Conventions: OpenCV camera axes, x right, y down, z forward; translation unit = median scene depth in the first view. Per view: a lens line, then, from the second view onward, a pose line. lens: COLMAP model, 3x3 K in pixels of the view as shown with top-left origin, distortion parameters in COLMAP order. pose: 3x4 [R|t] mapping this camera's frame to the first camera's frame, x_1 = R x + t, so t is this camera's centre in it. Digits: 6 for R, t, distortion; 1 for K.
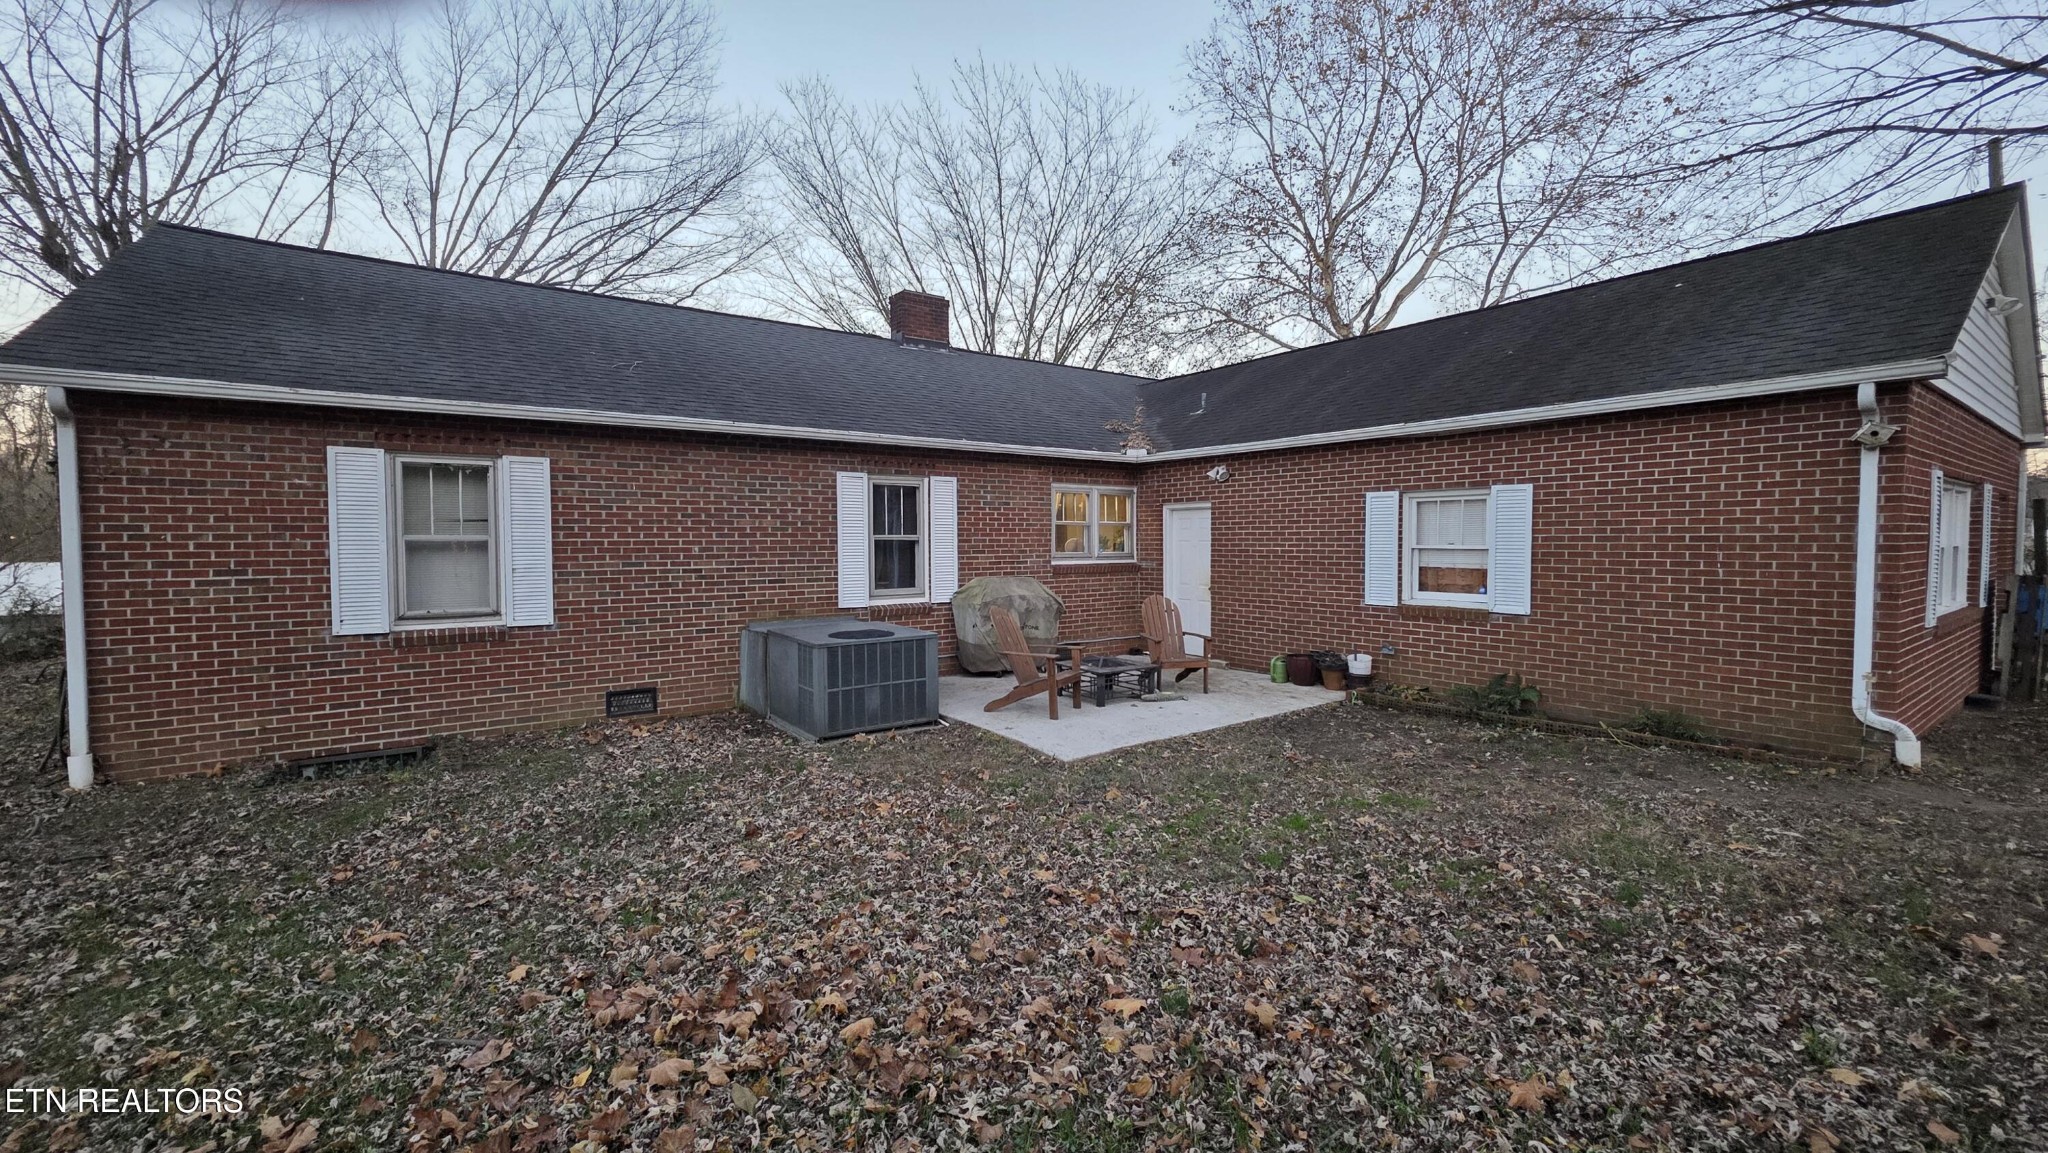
lens RADIAL K [[807.1, 0, 1033.2], [0, 807.1, 567.5], [0, 0, 1]] dist [0.006718, -0.001744]
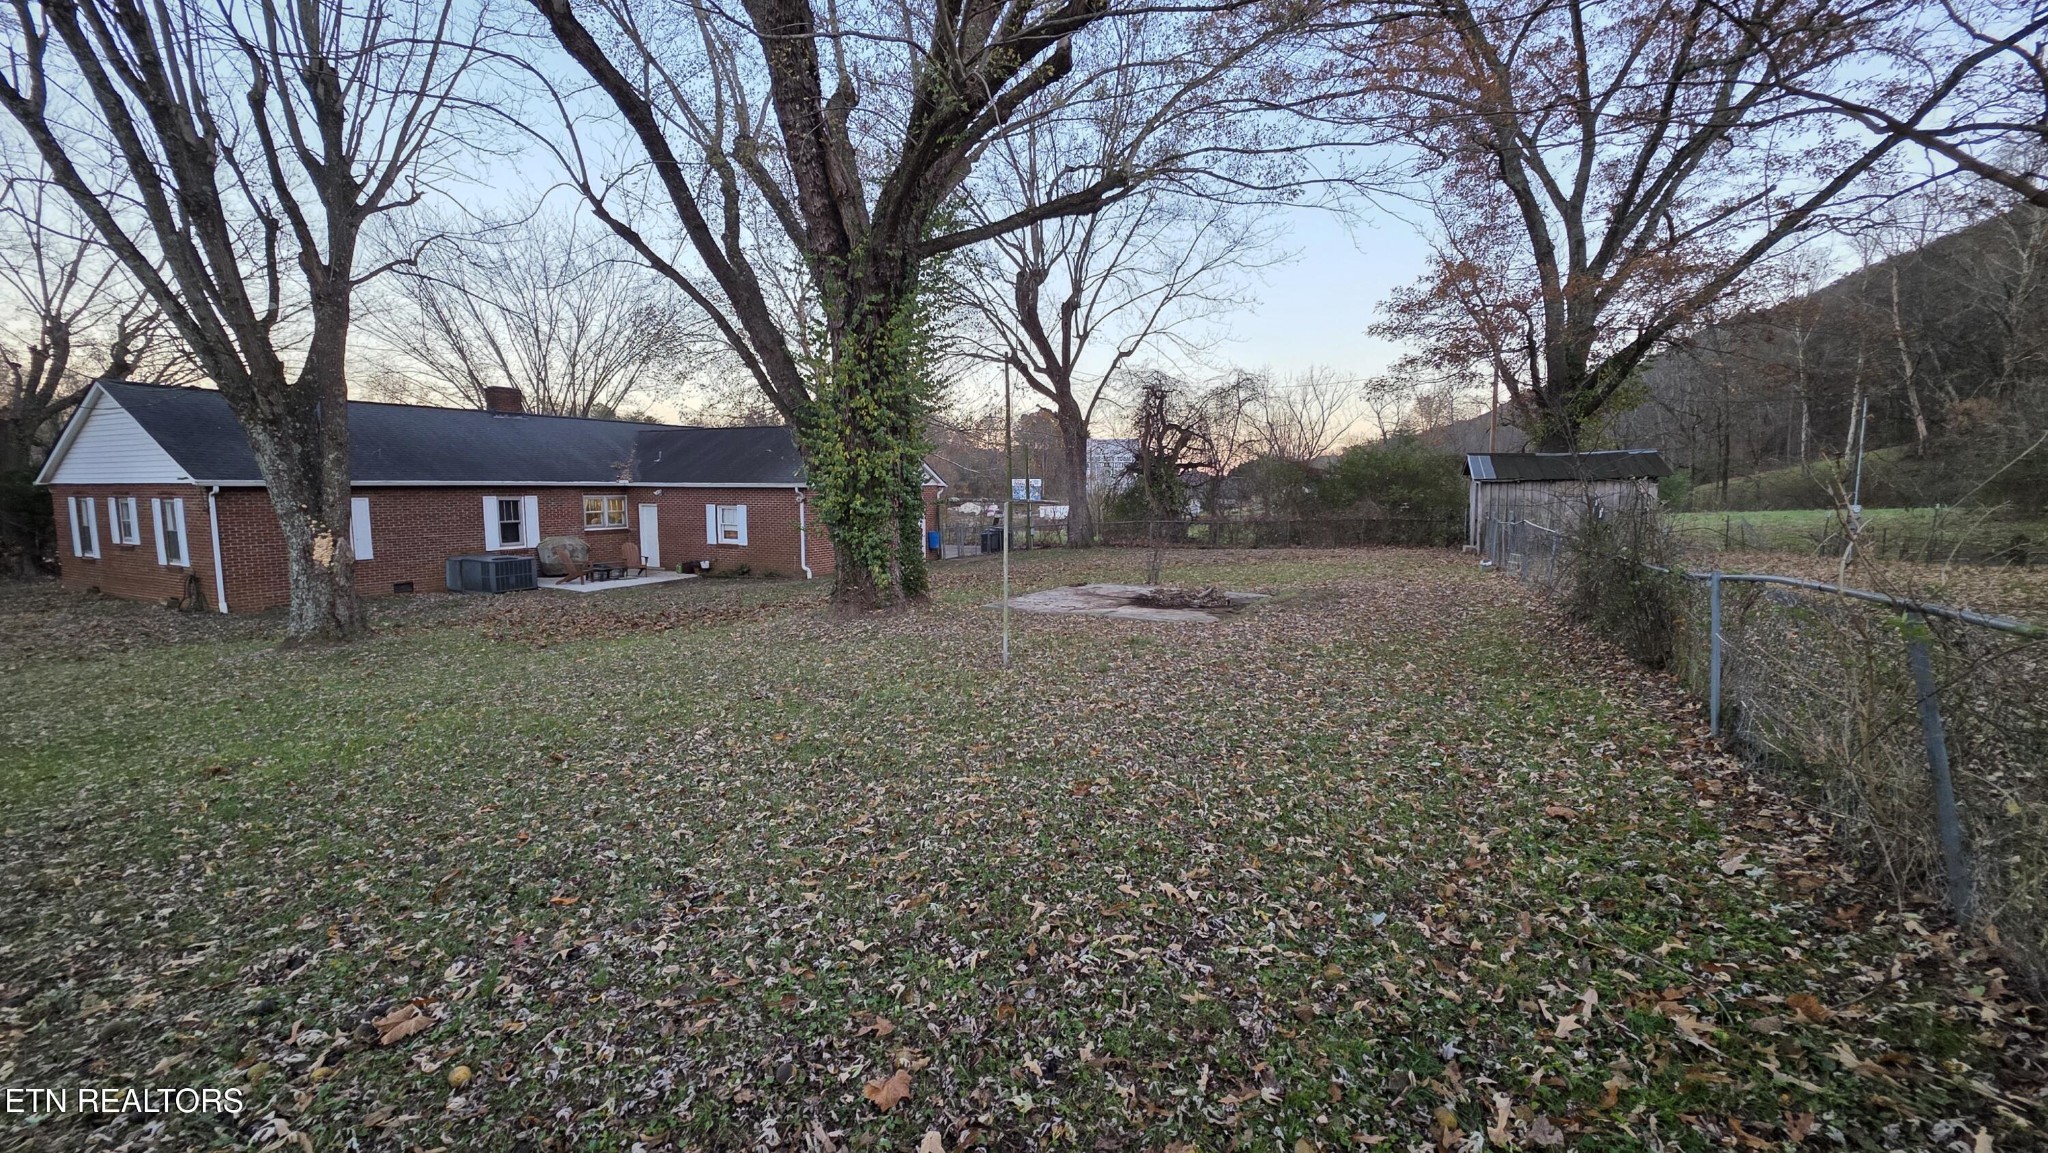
lens RADIAL K [[807.1, 0, 1015.2], [0, 807.1, 569.1], [0, 0, 1]] dist [0.006718, -0.001744]
pose [[0.890851, -0.040333, 0.452501, 0.079219], [0.008911, 0.997411, 0.071359, -0.055456], [-0.454207, -0.059538, 0.888904, -1.901278]]
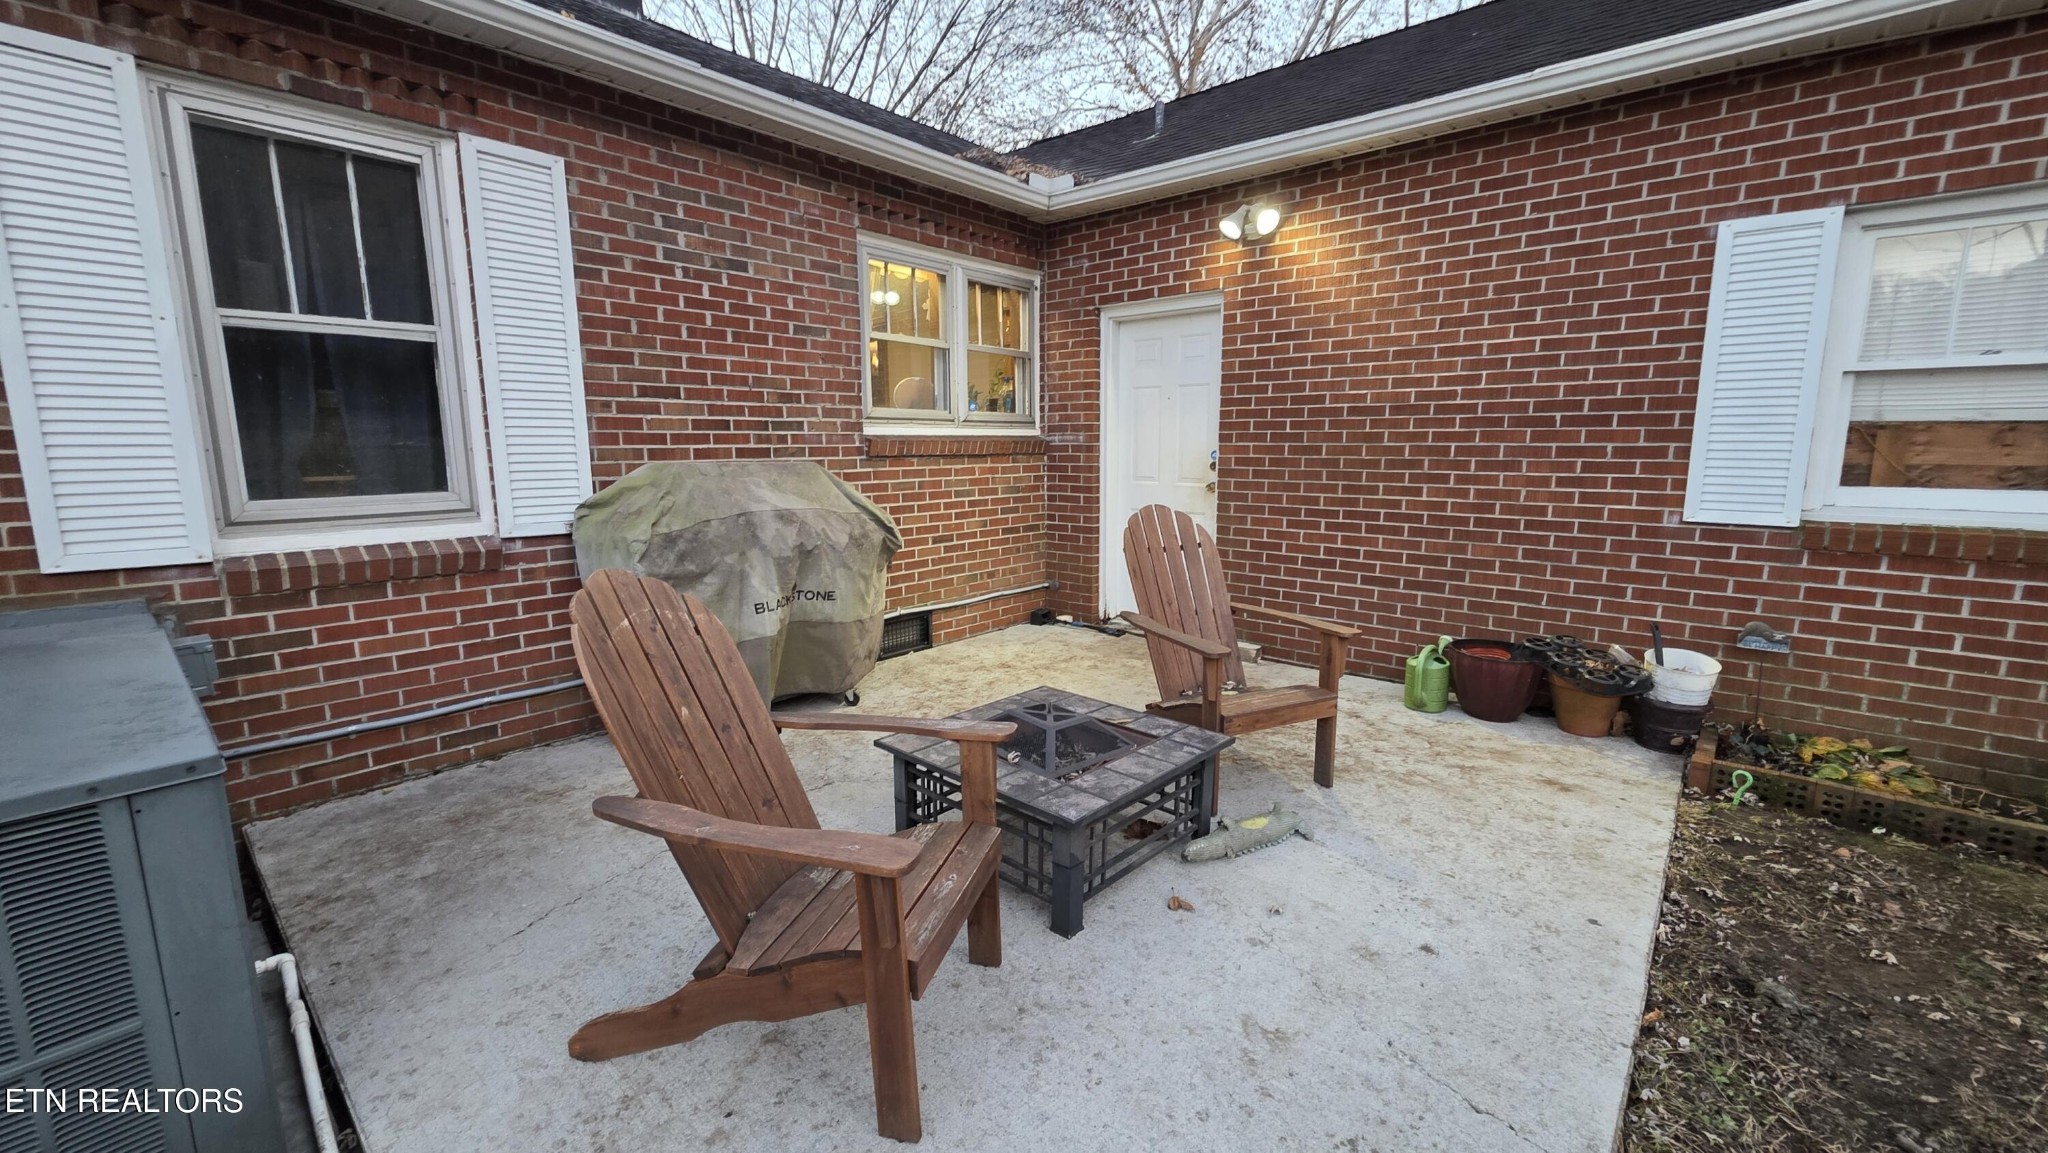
lens RADIAL K [[807.1, 0, 1028.7], [0, 807.1, 571.3], [0, 0, 1]] dist [0.006718, -0.001744]
pose [[0.975419, -0.032465, 0.217954, 0.014267], [0.004995, 0.992091, 0.125419, 0.017328], [-0.220302, -0.121247, 0.967867, 0.642900]]
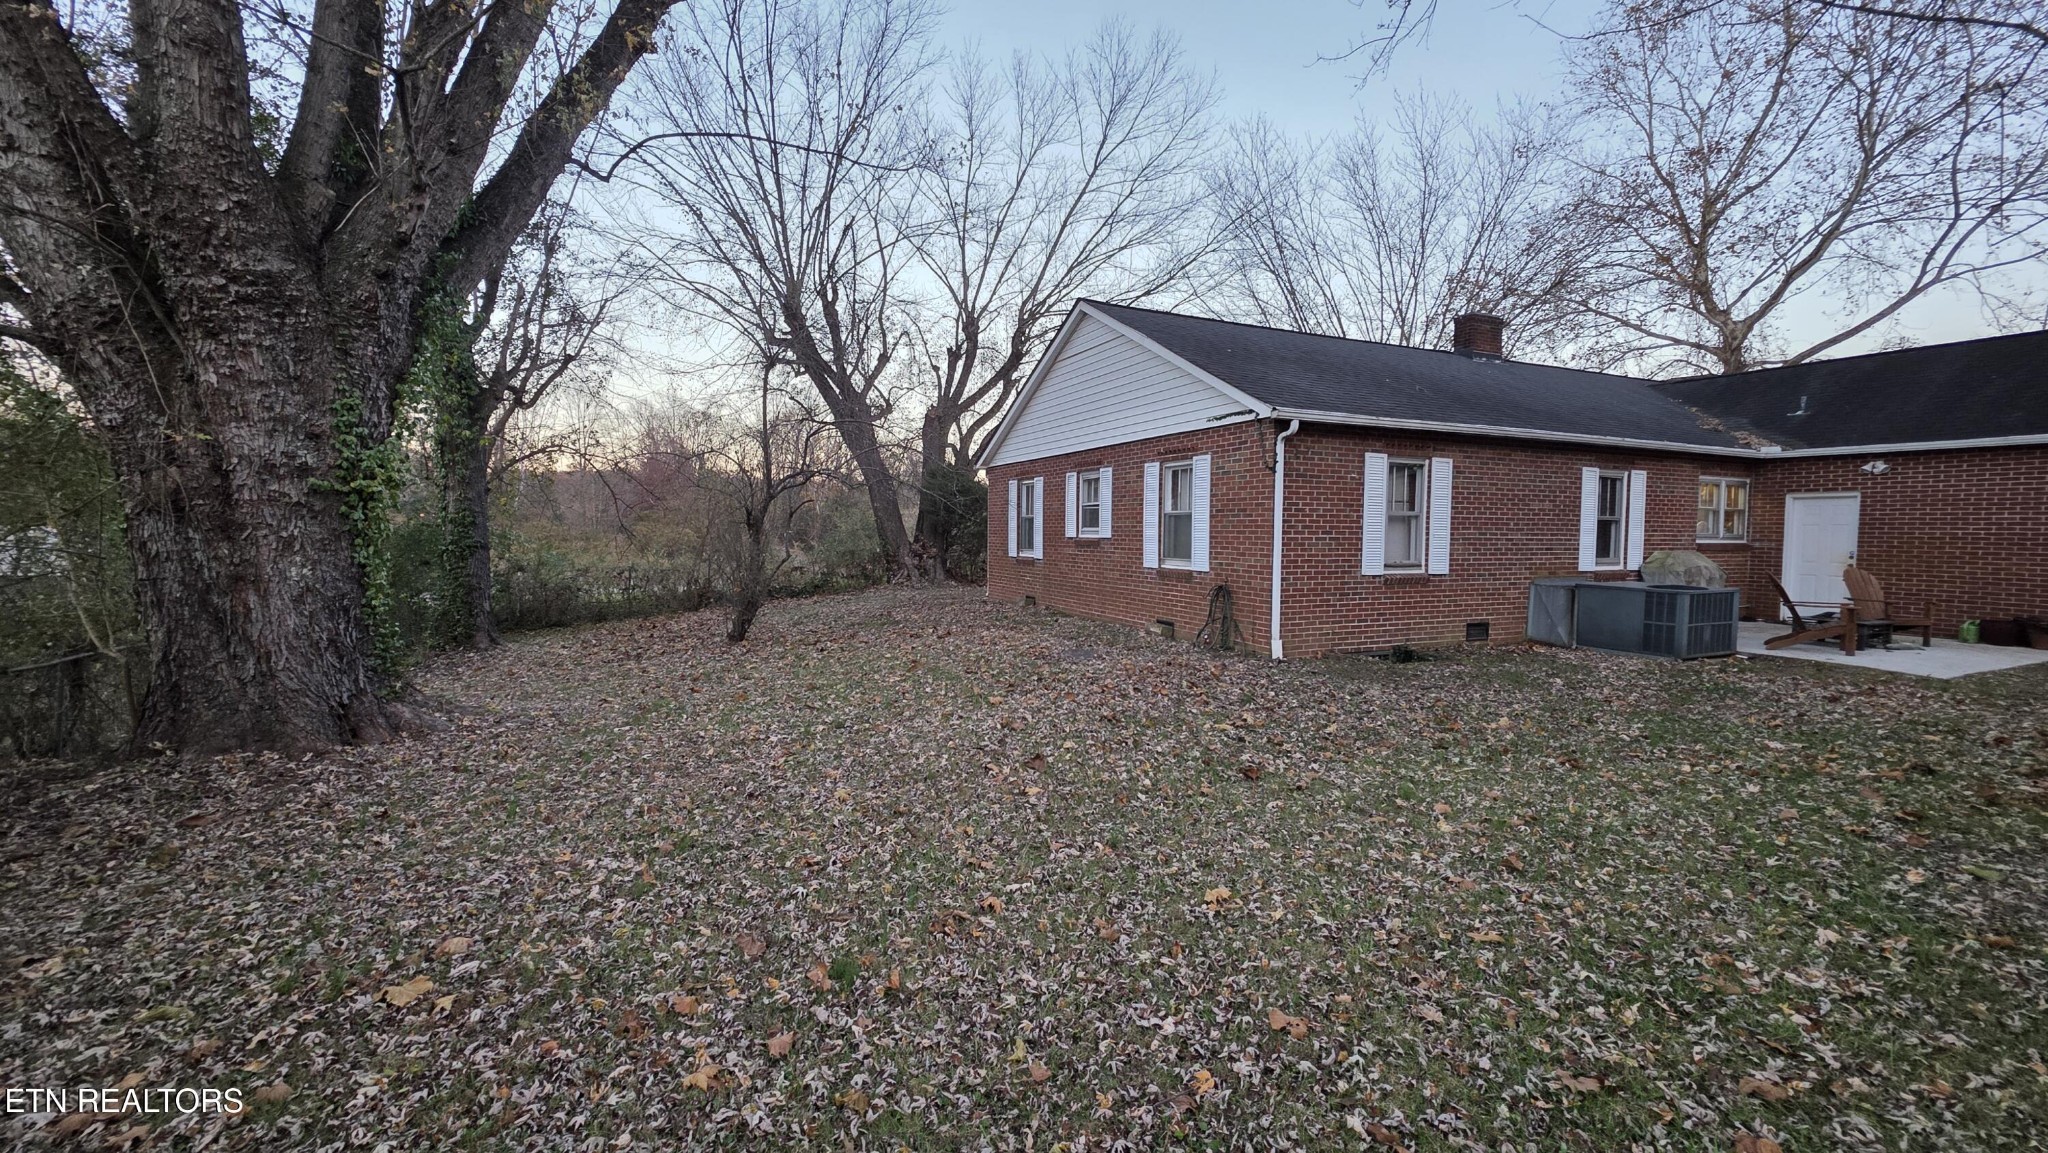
lens RADIAL K [[807.1, 0, 1035.6], [0, 807.1, 572.3], [0, 0, 1]] dist [0.006718, -0.001744]
pose [[0.980387, 0.025774, -0.195391, -0.812504], [-0.022028, 0.999530, 0.021321, 0.041698], [0.195849, -0.016598, 0.980494, -0.443541]]
